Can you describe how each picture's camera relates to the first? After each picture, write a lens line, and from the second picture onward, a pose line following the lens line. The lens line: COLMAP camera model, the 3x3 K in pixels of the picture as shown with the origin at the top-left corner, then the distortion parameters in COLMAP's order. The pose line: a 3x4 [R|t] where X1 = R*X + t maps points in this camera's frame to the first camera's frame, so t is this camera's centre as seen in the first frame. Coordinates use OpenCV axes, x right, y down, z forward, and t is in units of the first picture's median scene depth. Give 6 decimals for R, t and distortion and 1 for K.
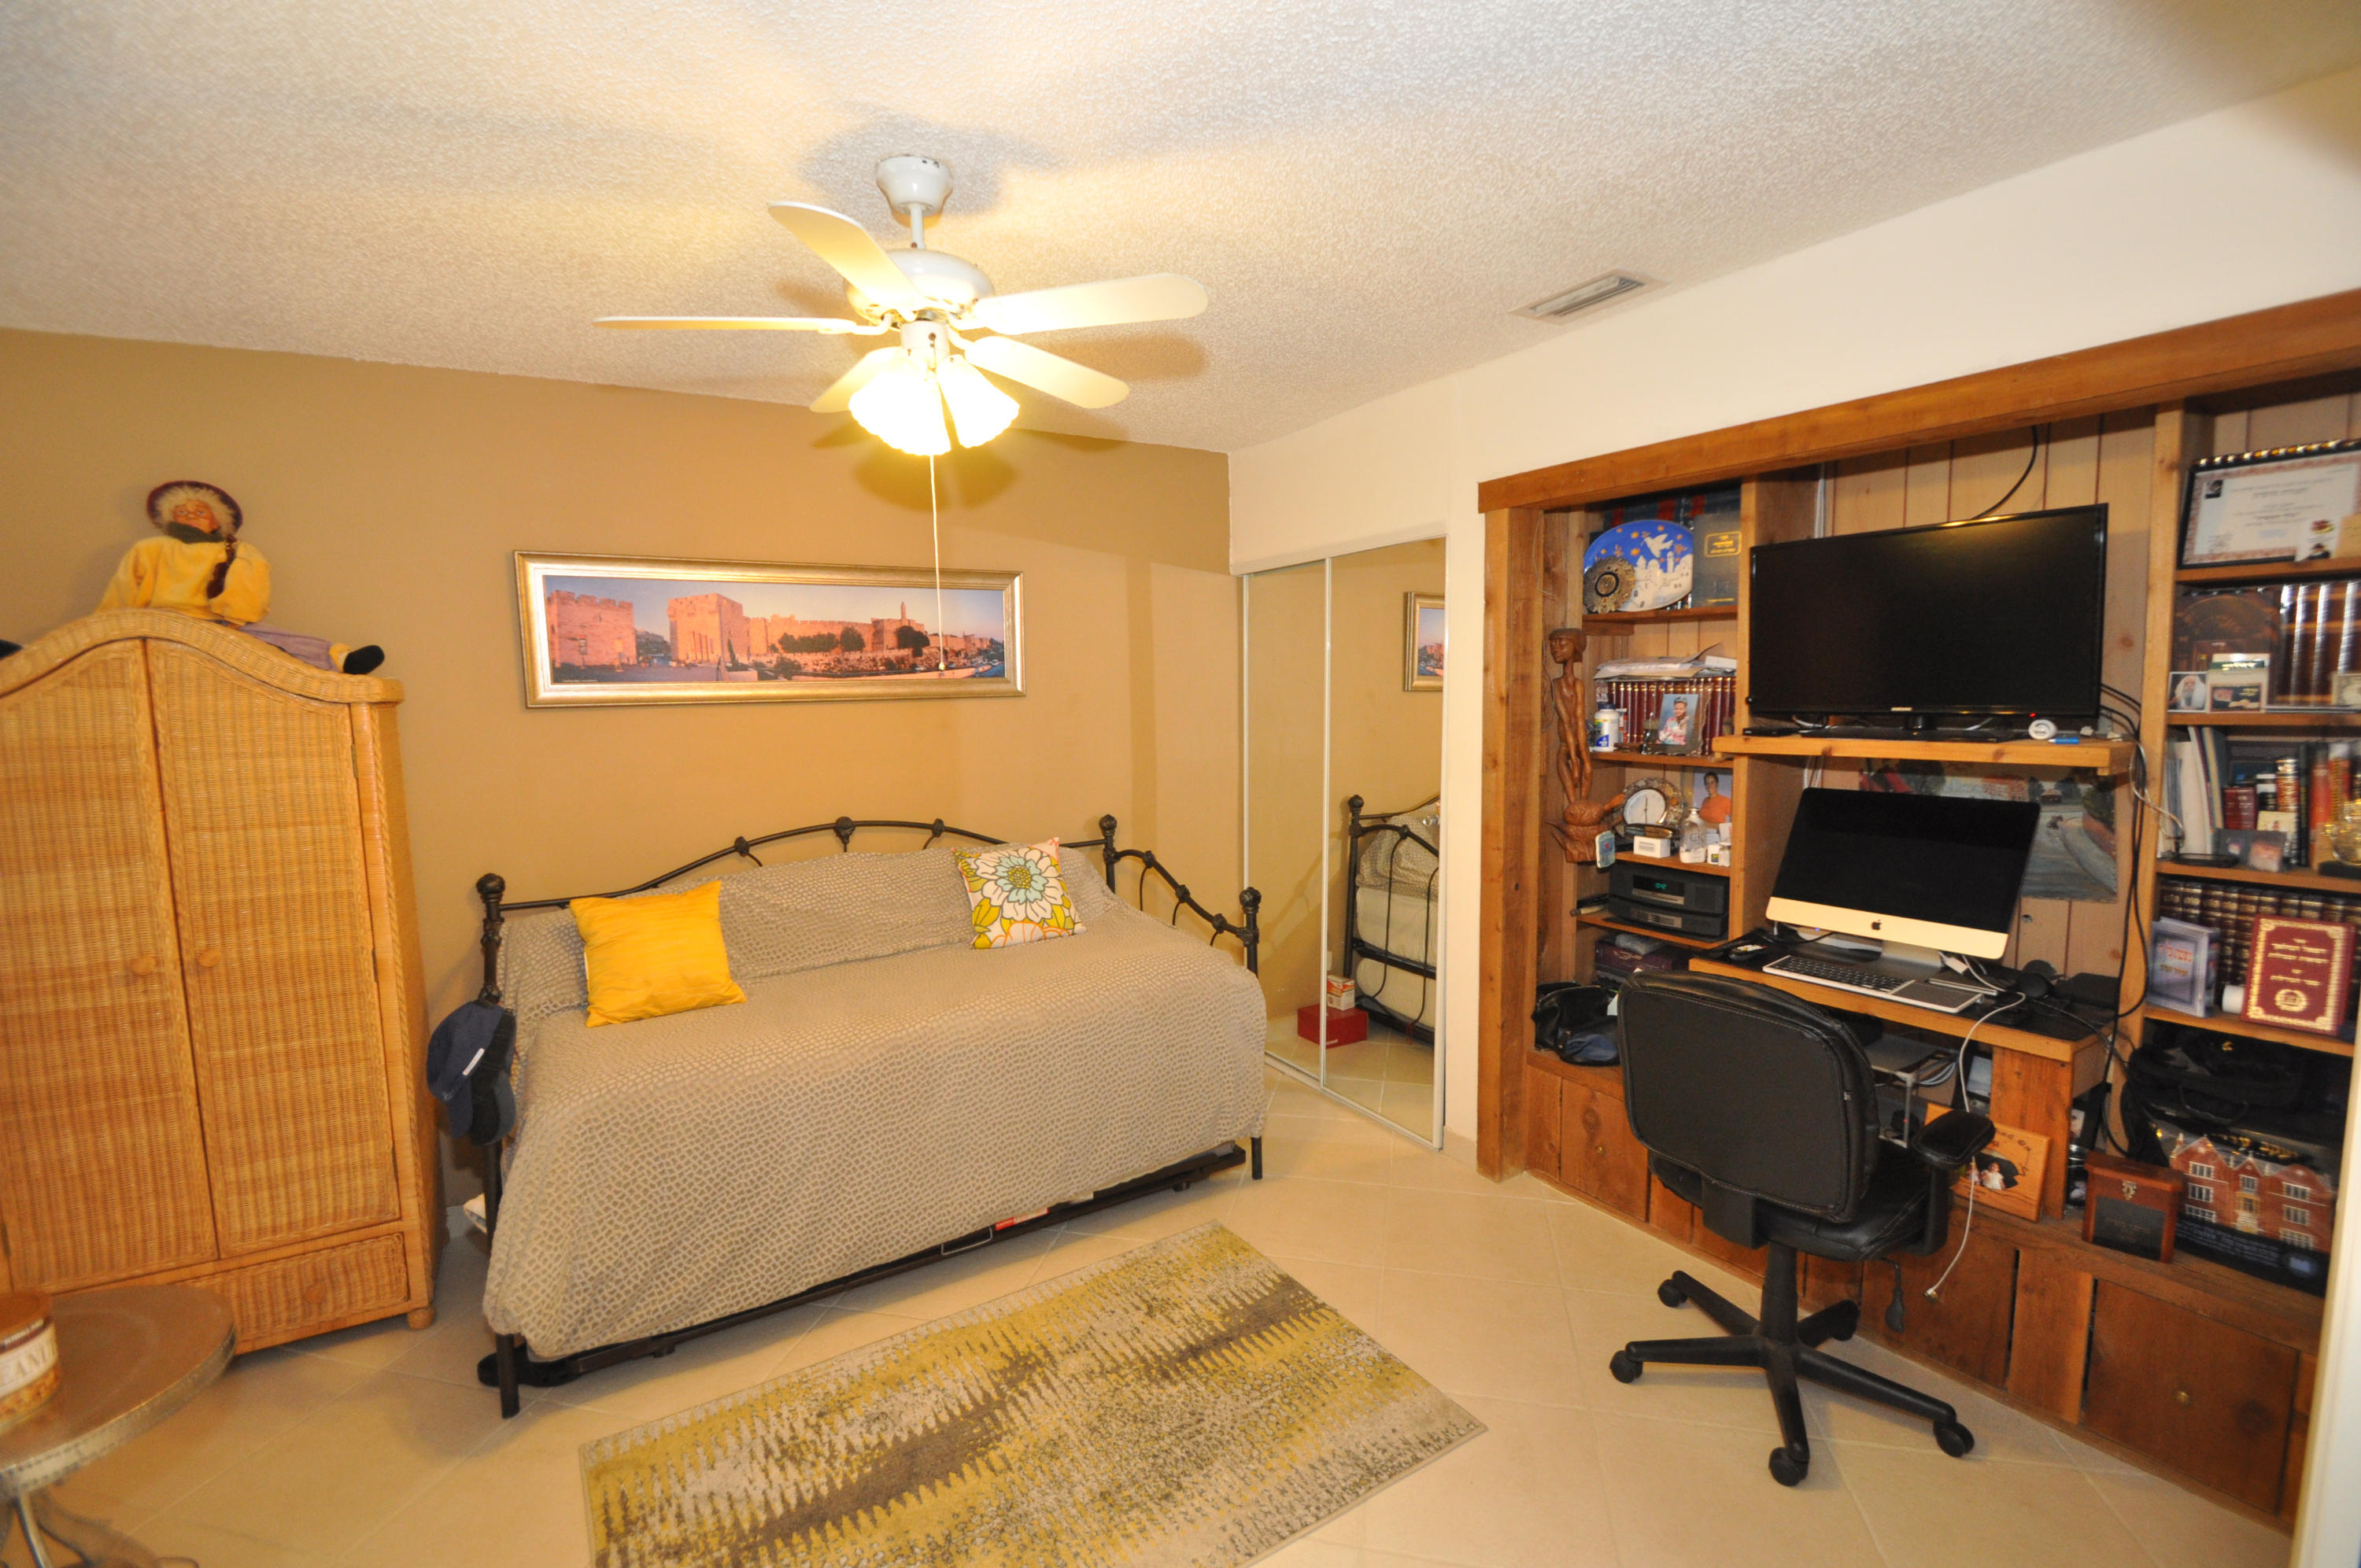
lens RADIAL K [[1024.7, 0, 1180.5], [0, 1024.7, 784.0], [0, 0, 1]] dist [0.015935, -0.019908]
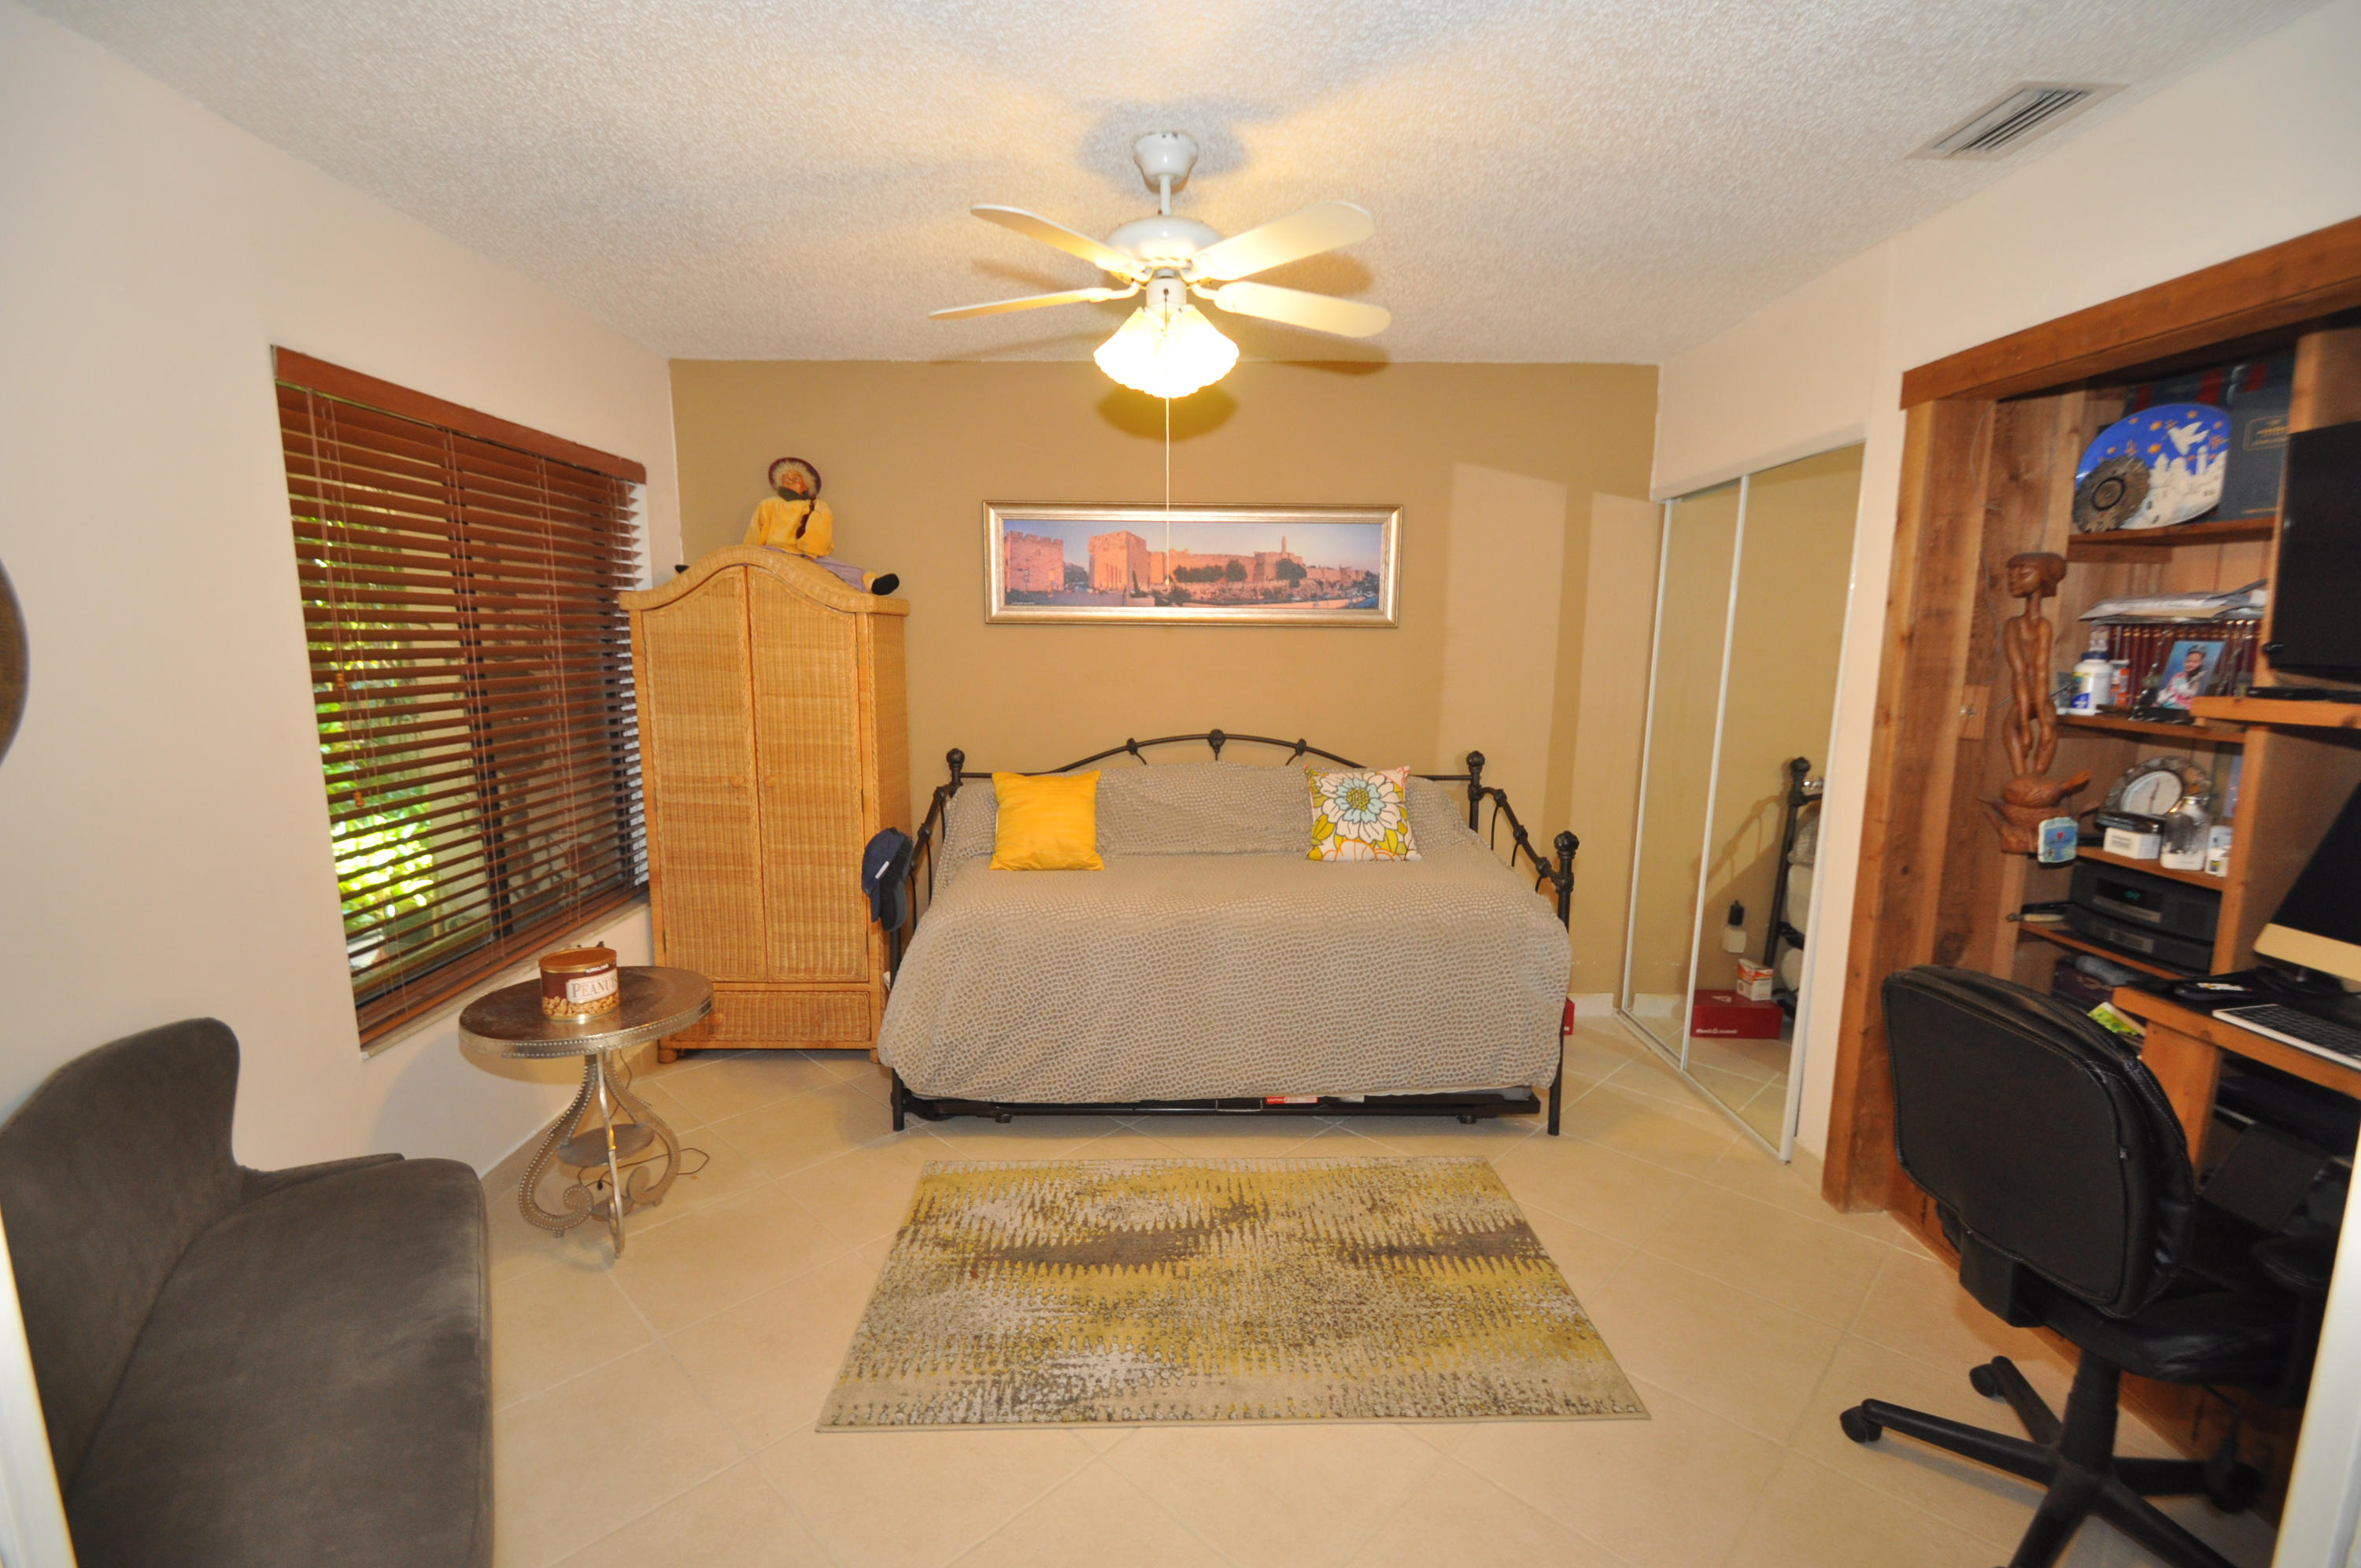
lens RADIAL K [[1024.7, 0, 1180.5], [0, 1024.7, 784.0], [0, 0, 1]] dist [0.015935, -0.019908]
pose [[0.861836, 0.100323, -0.497167, 0.238791], [-0.075218, 0.994684, 0.070327, 0.018143], [0.501579, -0.023215, 0.864800, 0.000309]]
